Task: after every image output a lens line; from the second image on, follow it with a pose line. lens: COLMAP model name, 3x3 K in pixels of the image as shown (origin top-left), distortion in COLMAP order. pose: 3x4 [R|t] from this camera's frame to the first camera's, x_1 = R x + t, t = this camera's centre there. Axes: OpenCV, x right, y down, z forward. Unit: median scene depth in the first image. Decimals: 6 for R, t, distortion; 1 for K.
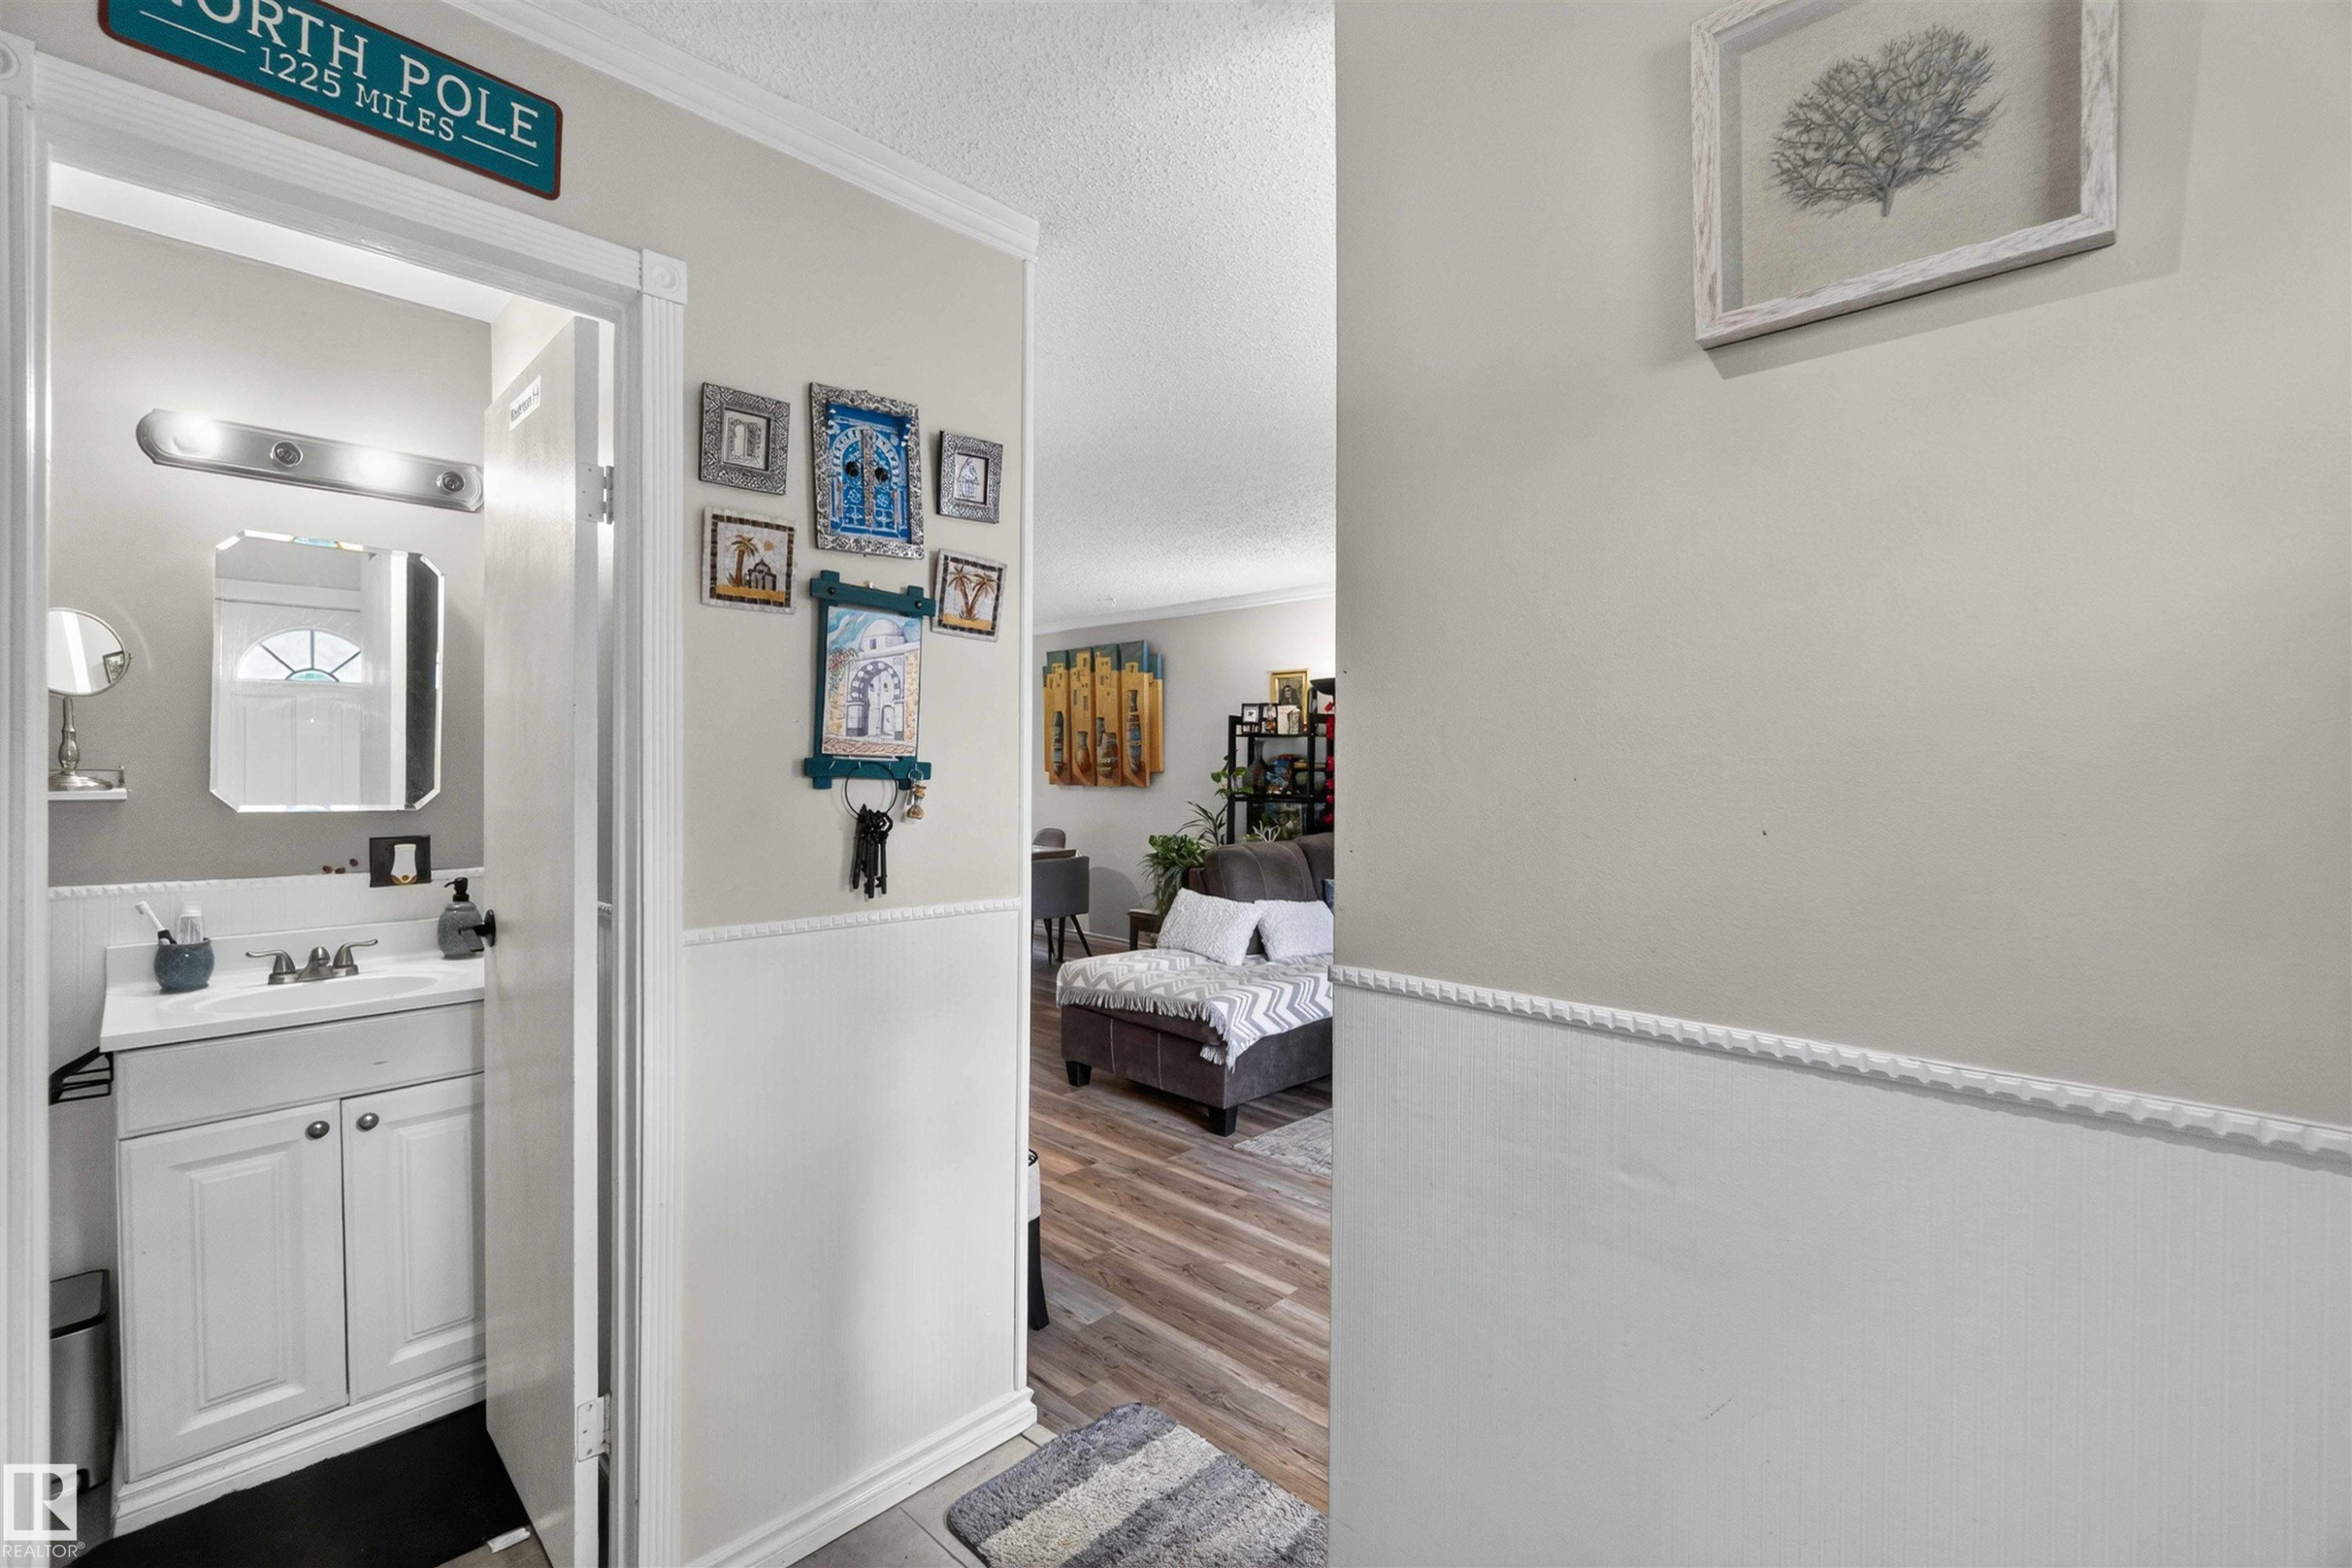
lens RADIAL K [[1014.2, 0, 1174.4], [0, 1014.2, 759.4], [0, 0, 1]] dist [-0.019863, 0.005078]
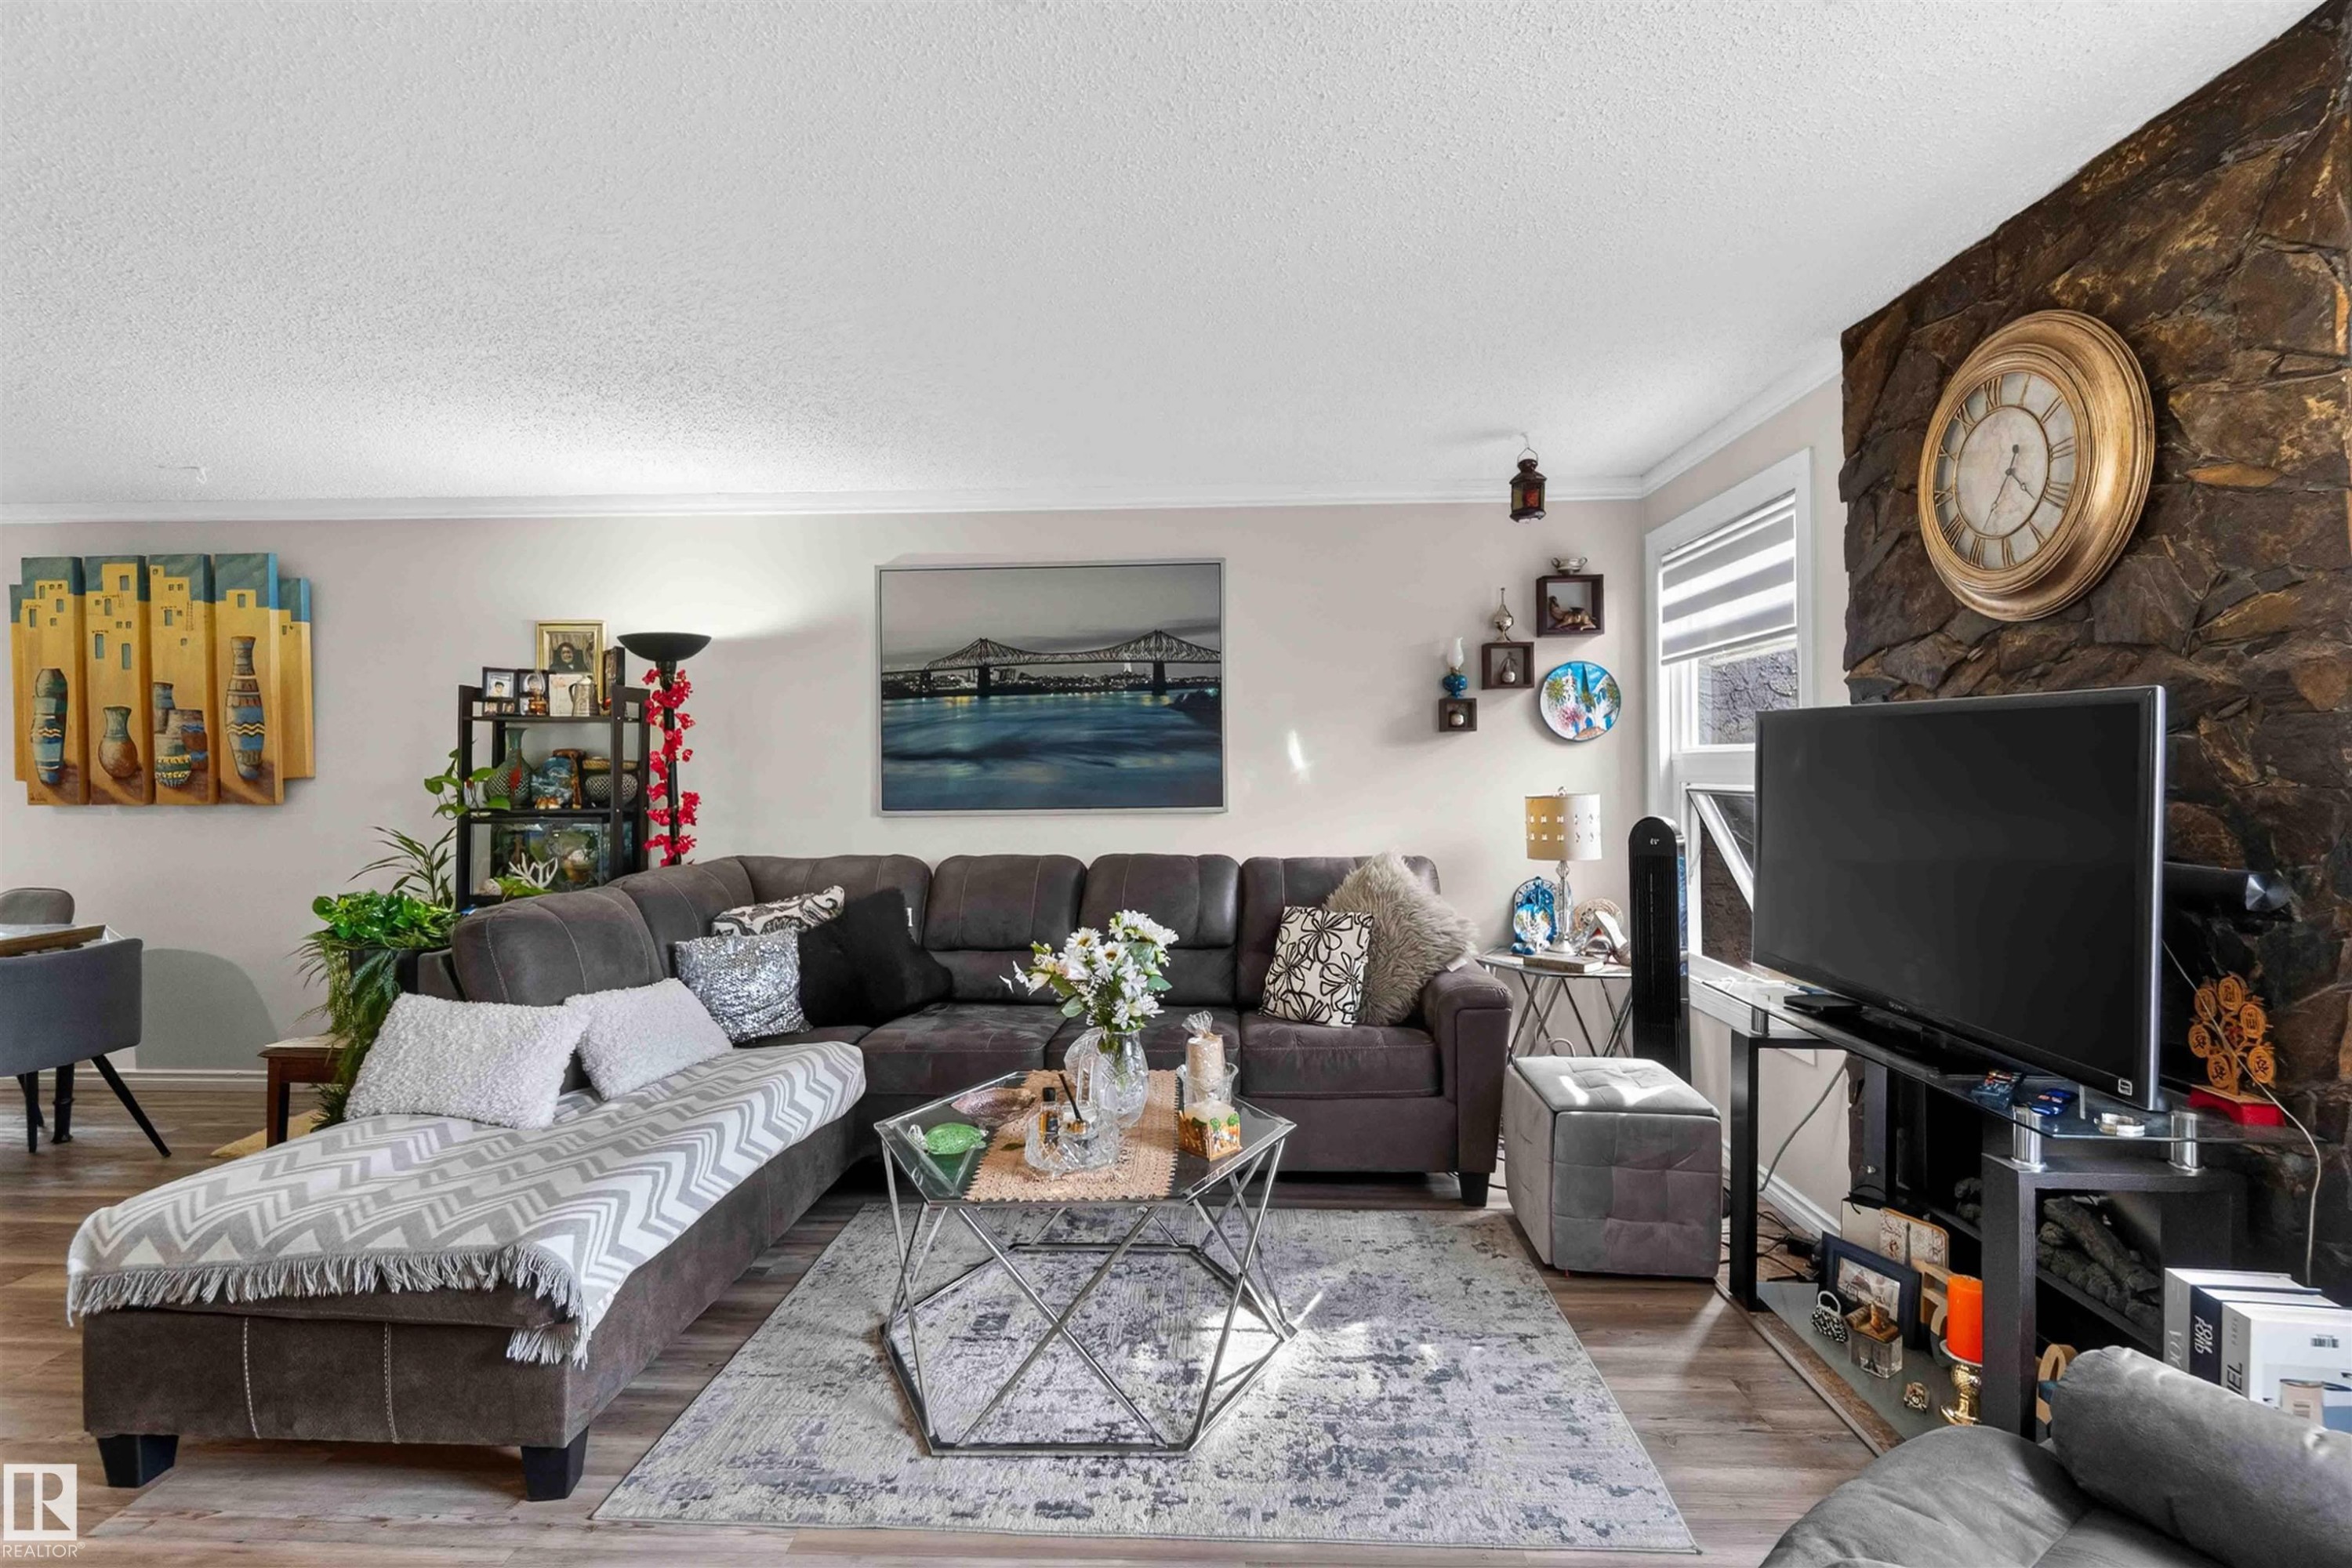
lens RADIAL K [[1014.2, 0, 1174.4], [0, 1014.2, 759.4], [0, 0, 1]] dist [-0.019863, 0.005078]
pose [[0.741038, -0.001288, 0.671462, -0.035579], [0.003825, 0.999990, -0.002303, 0.005154], [-0.671452, 0.004275, 0.741035, 0.258065]]
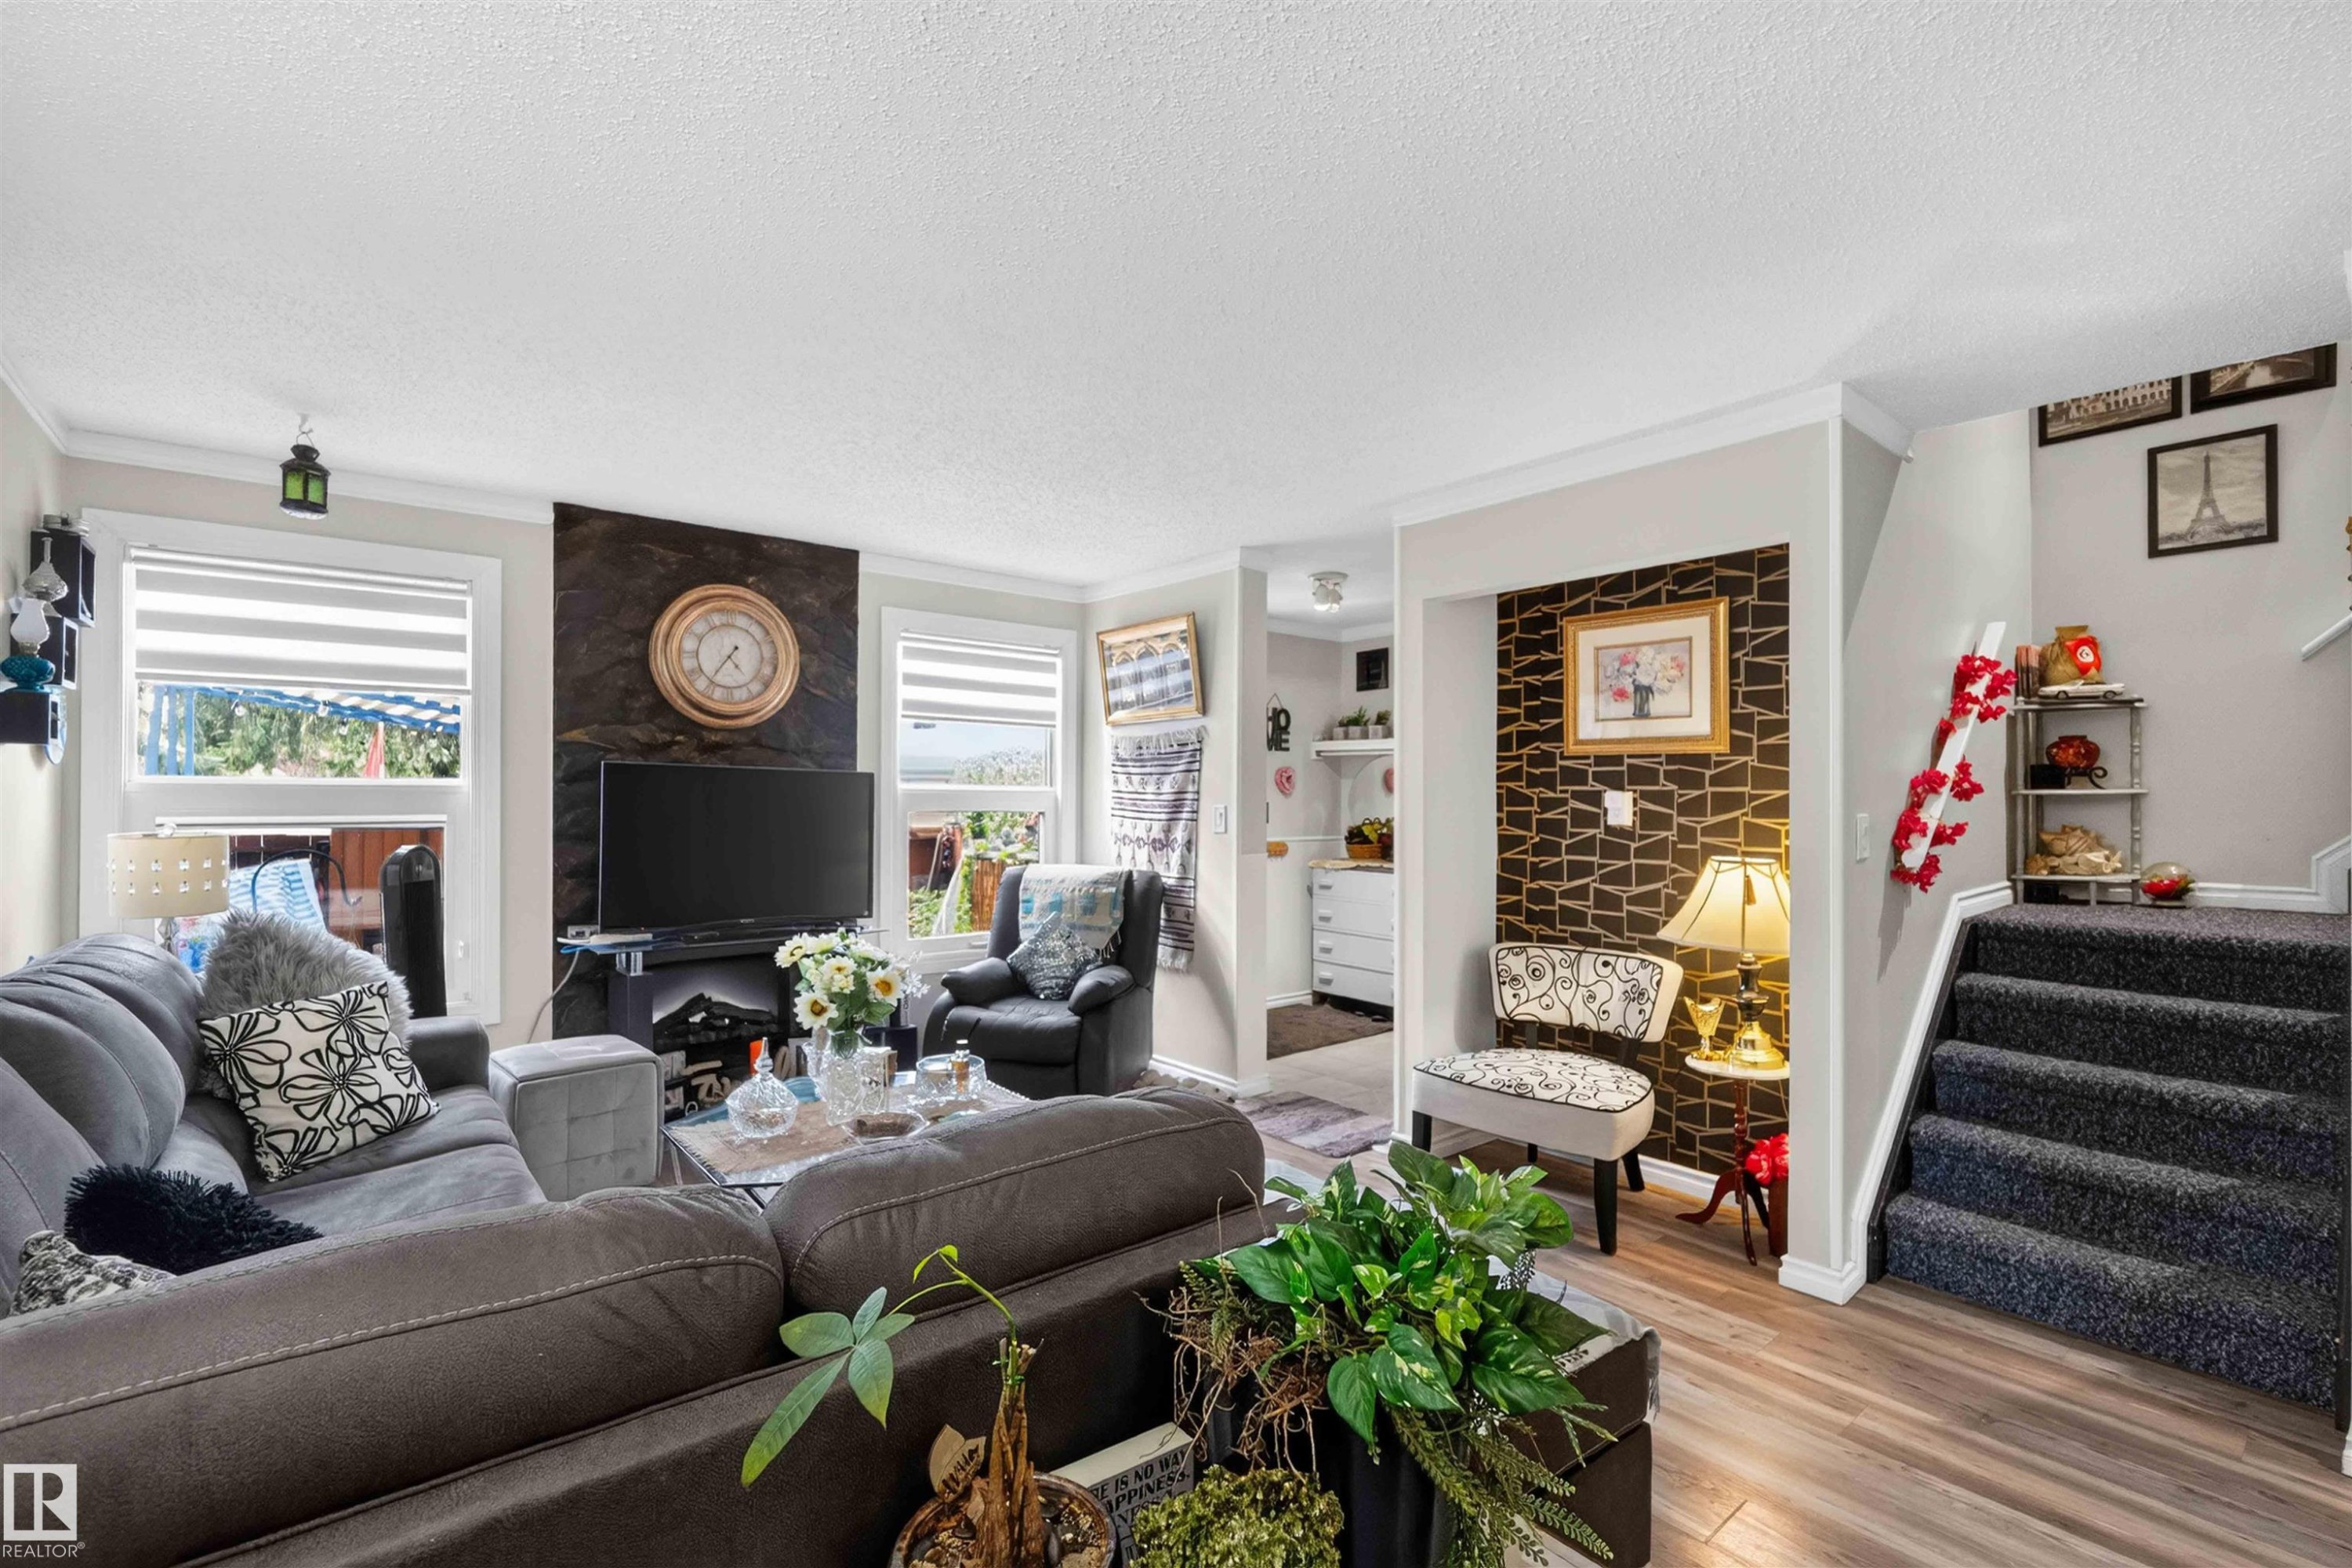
lens RADIAL K [[1014.2, 0, 1174.4], [0, 1014.2, 759.4], [0, 0, 1]] dist [-0.019863, 0.005078]
pose [[-0.993855, -0.001594, 0.110679, -0.008708], [-0.005743, 0.999292, -0.037175, 0.004942], [-0.110541, -0.037582, -0.993161, 0.652961]]
